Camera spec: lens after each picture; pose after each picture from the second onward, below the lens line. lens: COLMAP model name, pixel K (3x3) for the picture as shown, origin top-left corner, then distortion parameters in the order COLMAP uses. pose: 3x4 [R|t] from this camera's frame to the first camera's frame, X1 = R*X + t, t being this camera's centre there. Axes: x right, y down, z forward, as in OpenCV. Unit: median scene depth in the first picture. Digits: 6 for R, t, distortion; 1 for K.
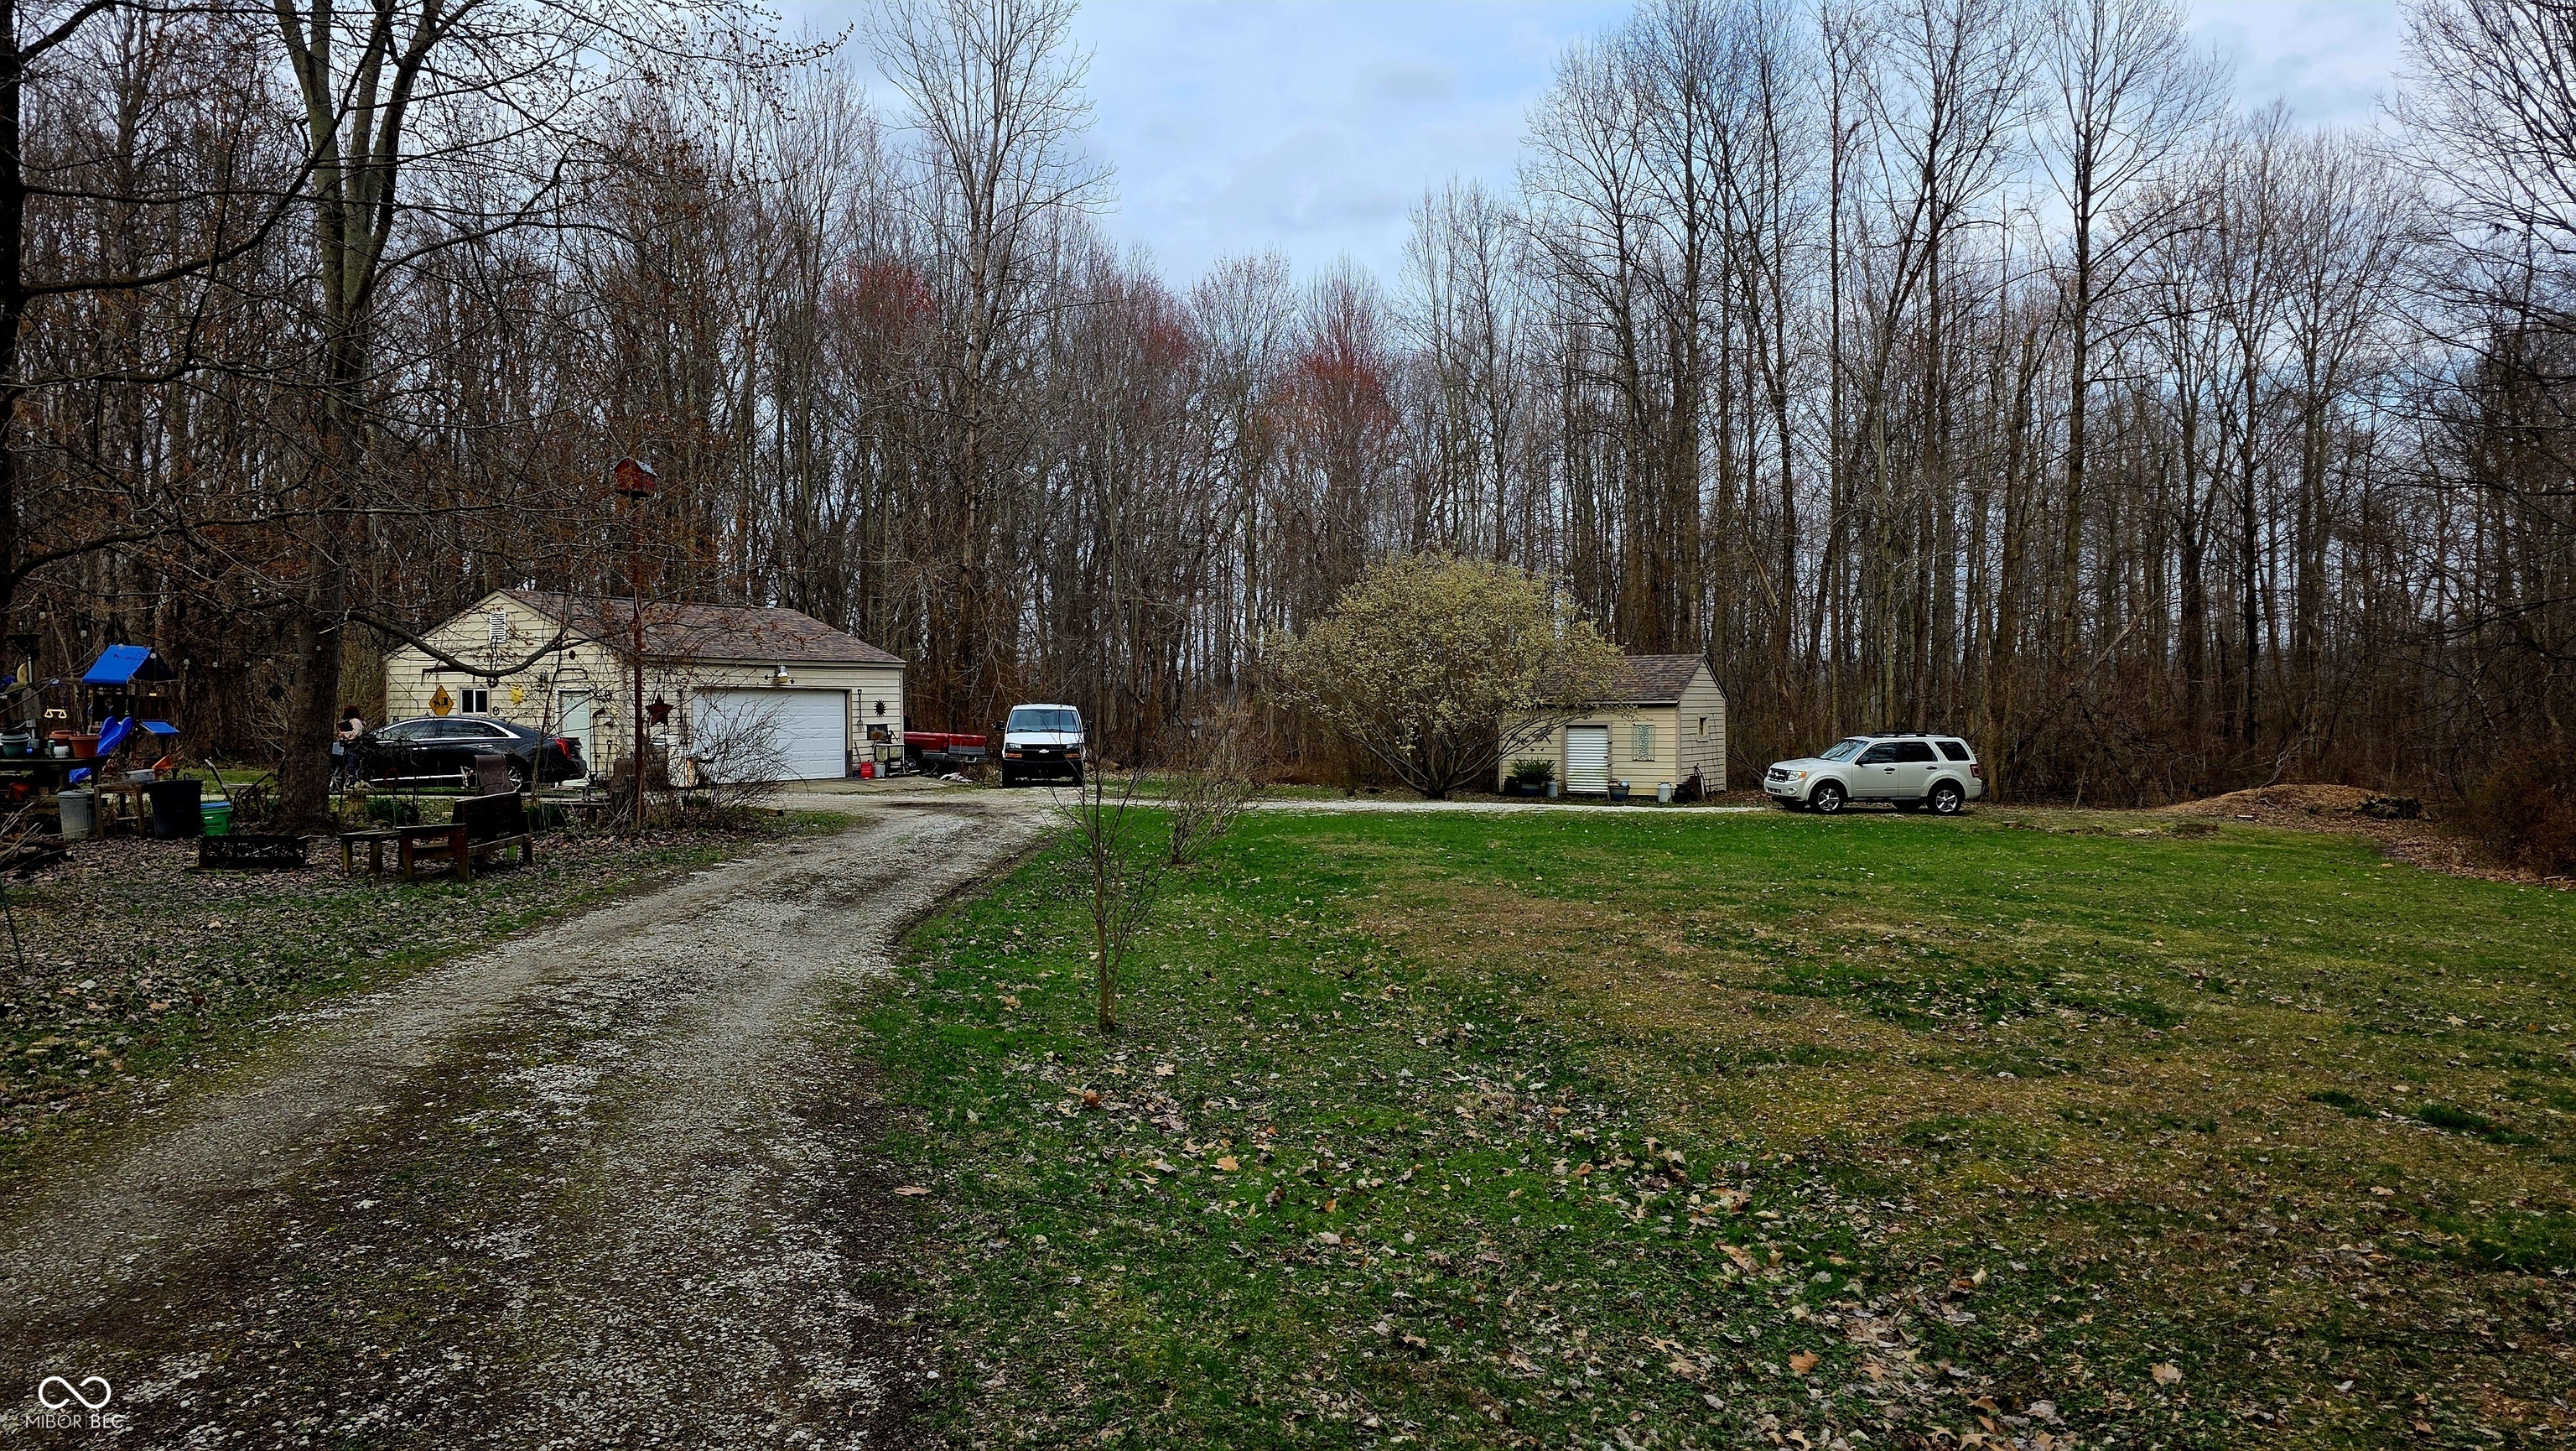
lens RADIAL K [[1647.1, 0, 1295.4], [0, 1647.1, 730.6], [0, 0, 1]] dist [-0.002196, -0.012584]
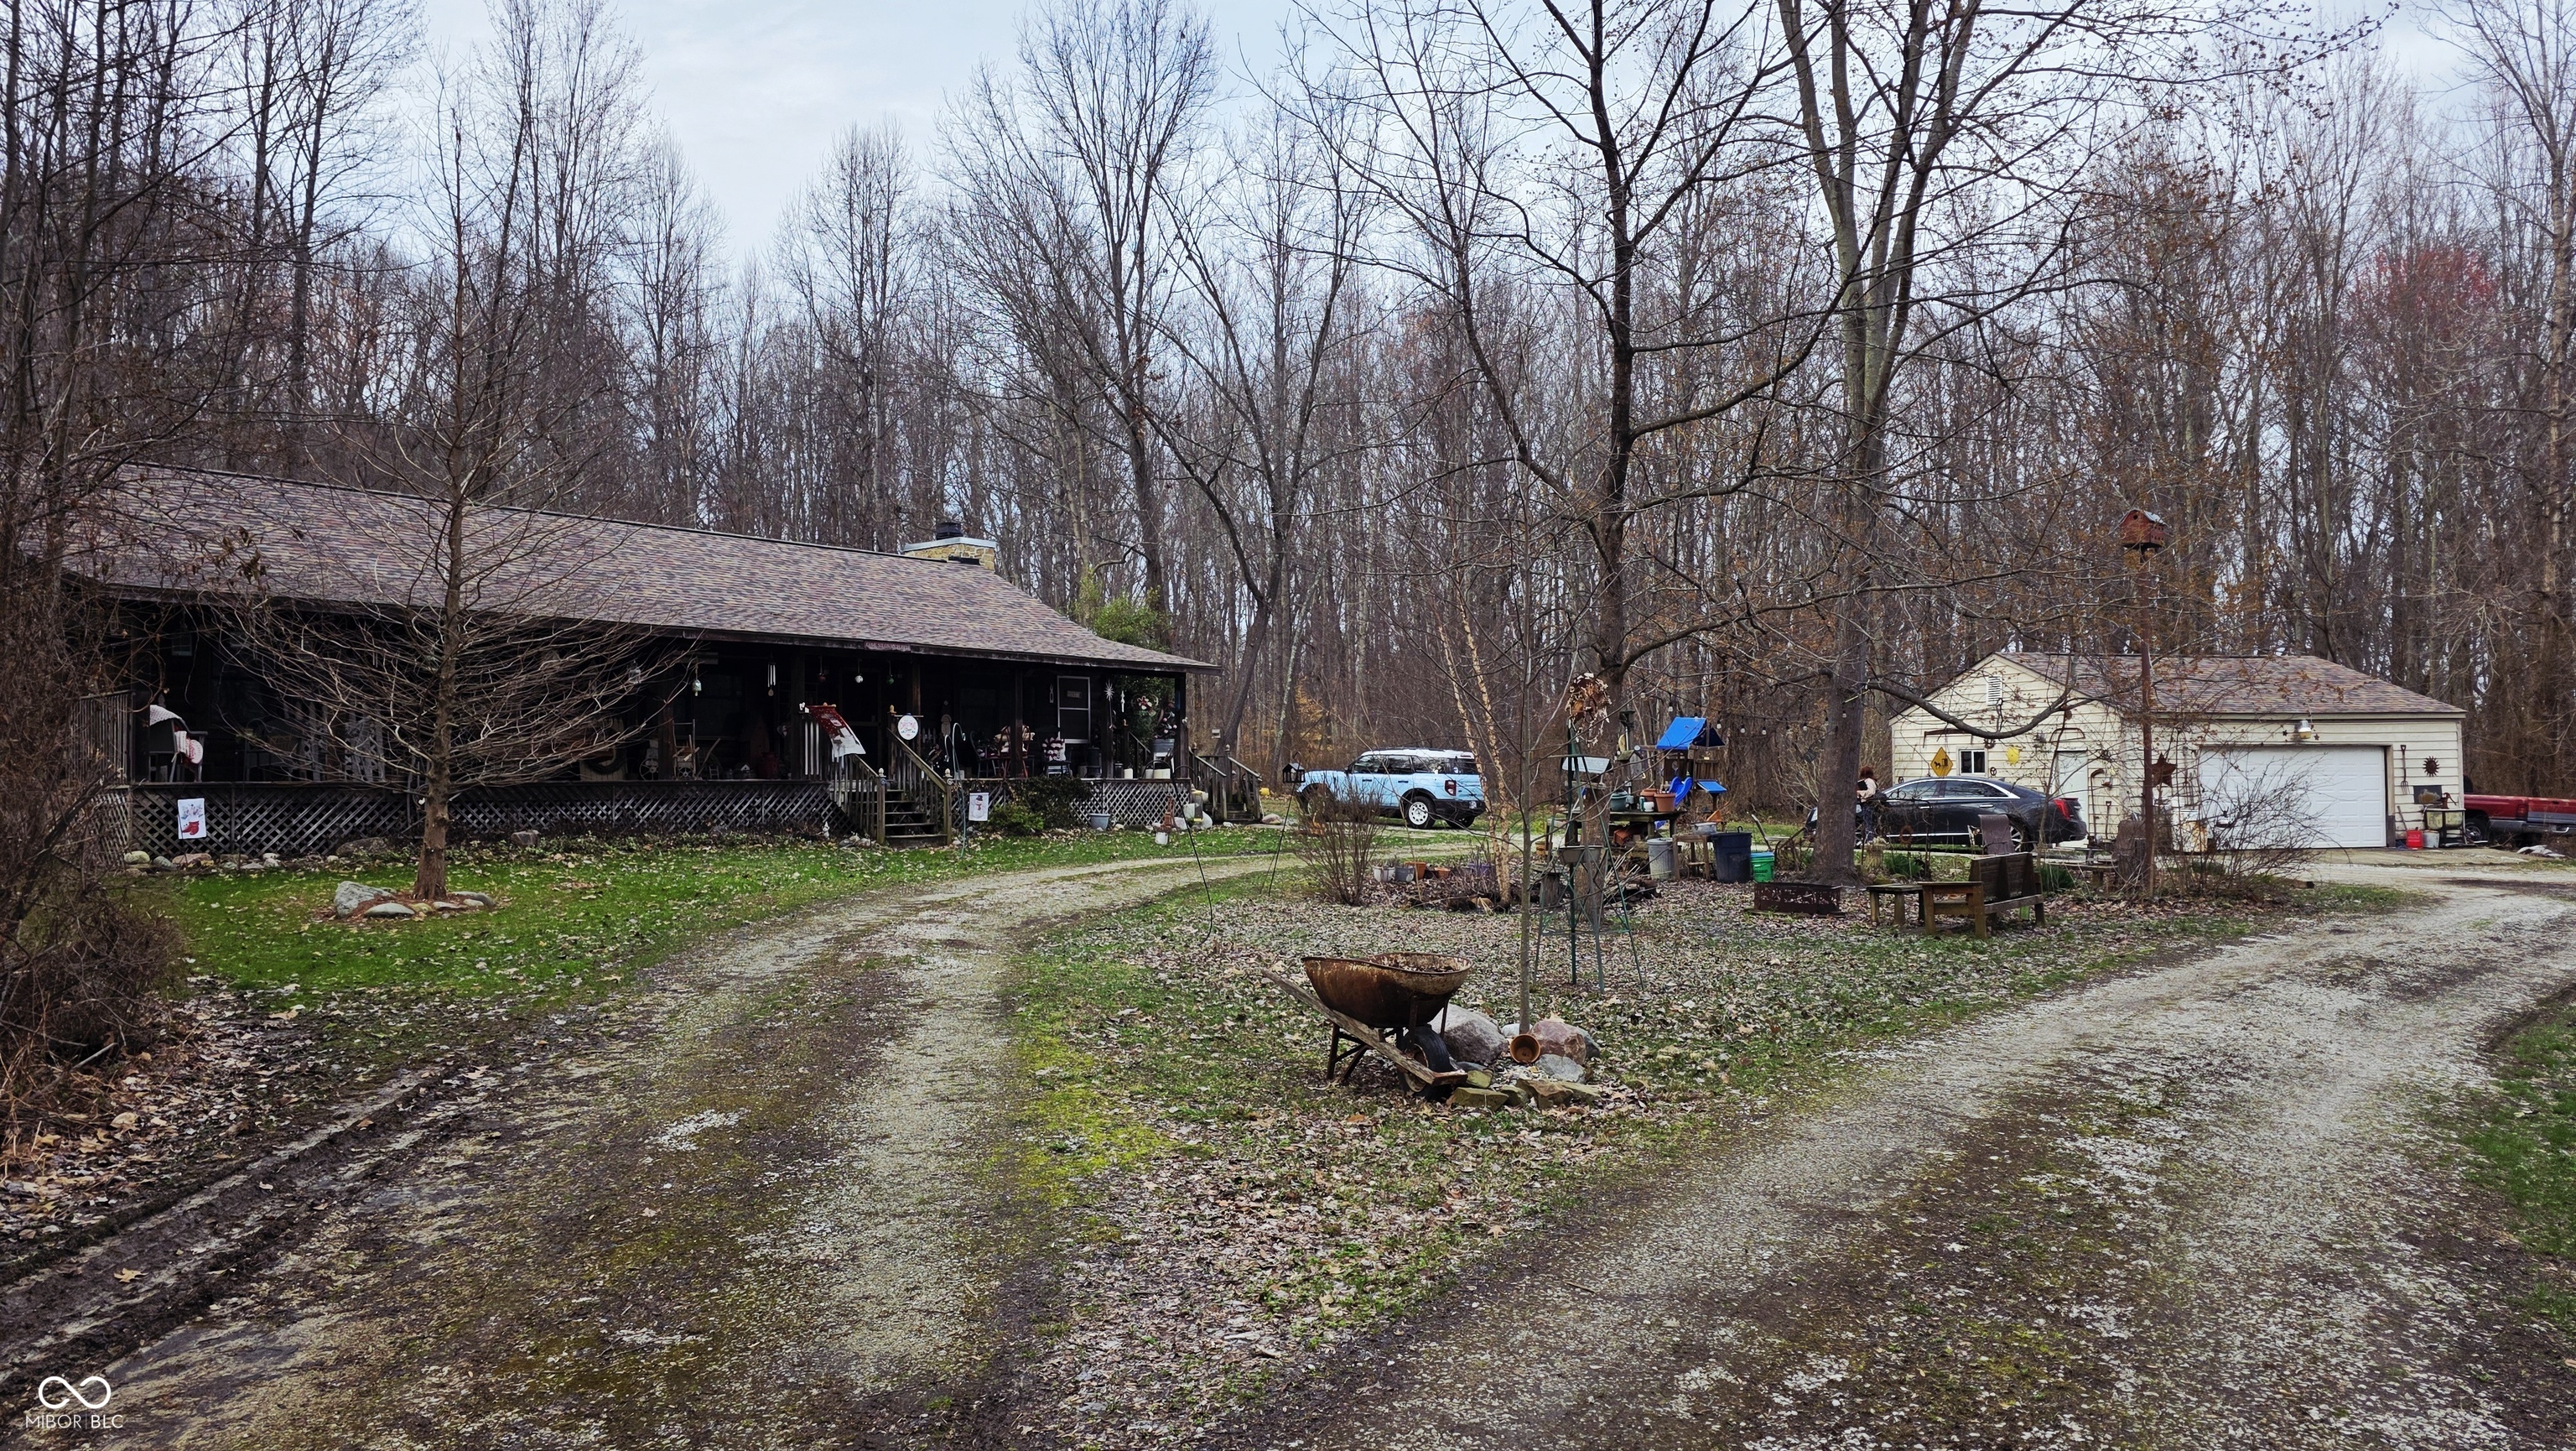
lens RADIAL K [[1647.1, 0, 1299.3], [0, 1647.1, 730.1], [0, 0, 1]] dist [-0.002196, -0.012584]
pose [[0.665529, -0.021413, -0.746065, -0.016401], [-0.005684, 0.999414, -0.033755, -0.001037], [0.746351, 0.026706, 0.665017, -0.005613]]
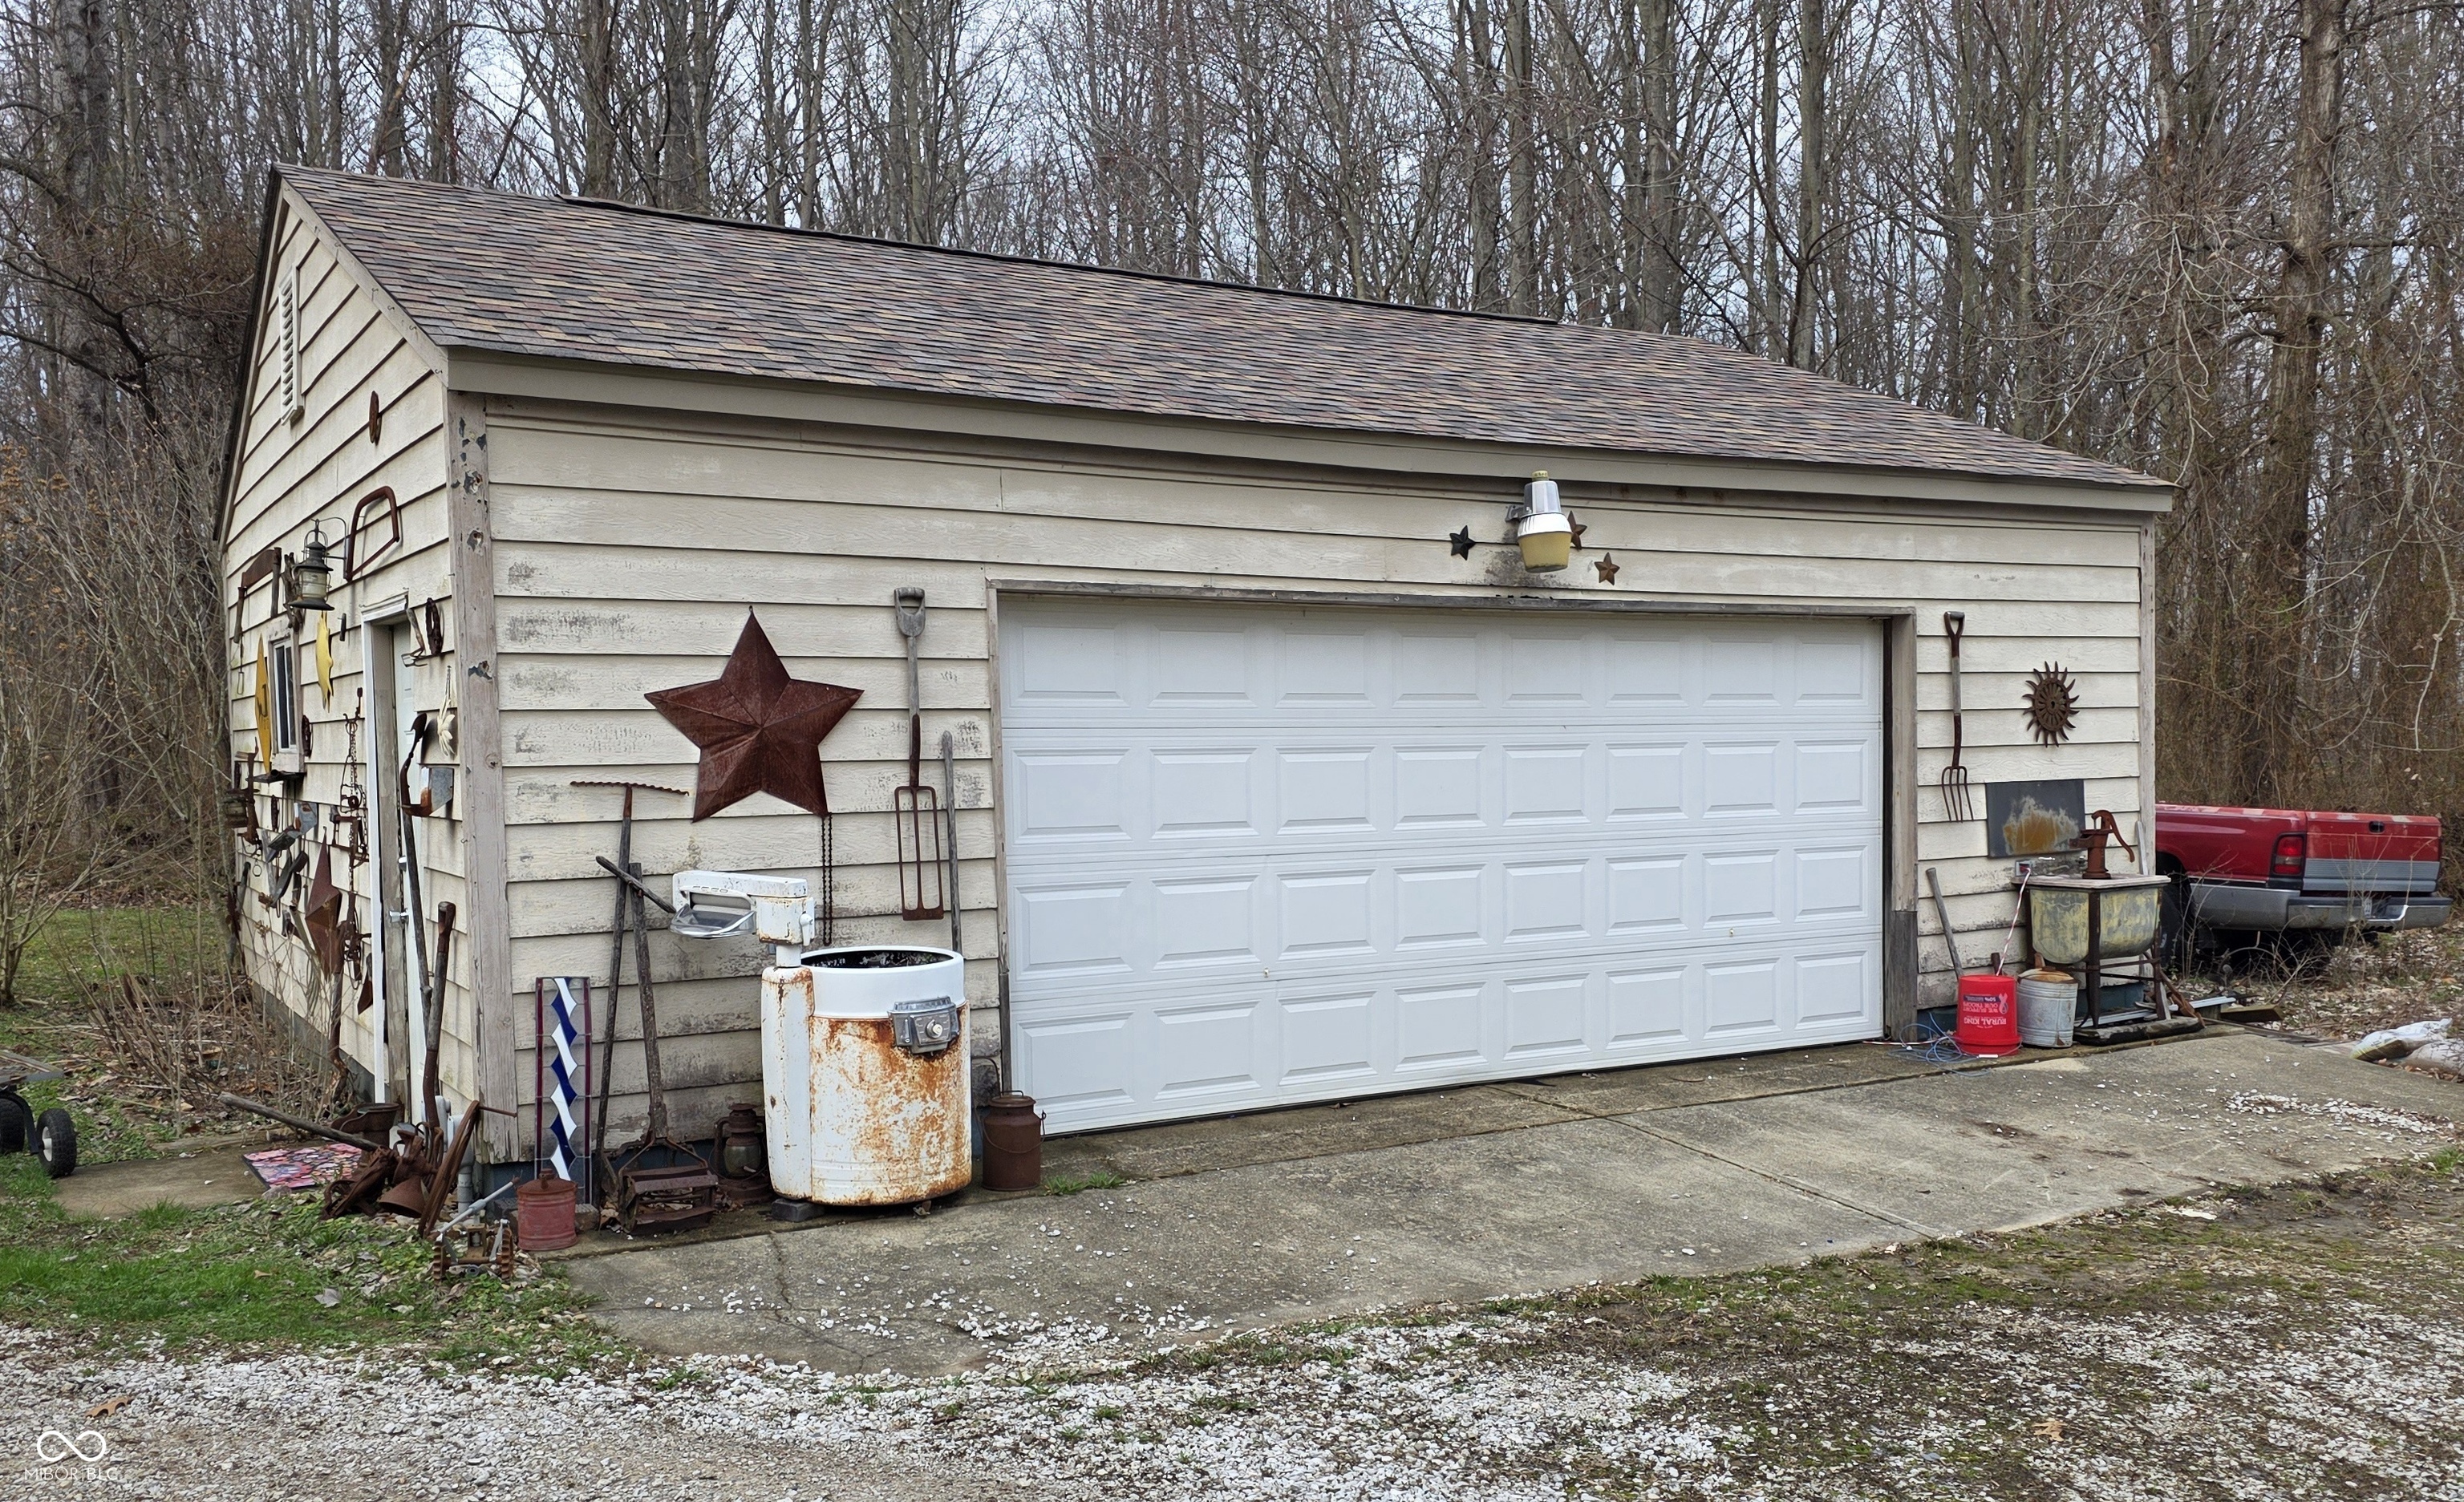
lens RADIAL K [[1638.9, 0, 1233.9], [0, 1638.9, 753.2], [0, 0, 1]] dist [-0.002073, -0.000690]
pose [[0.815159, 0.016059, -0.579015, -0.436563], [-0.006635, 0.999809, 0.018389, -0.021748], [0.579200, -0.011148, 0.815110, 1.553743]]
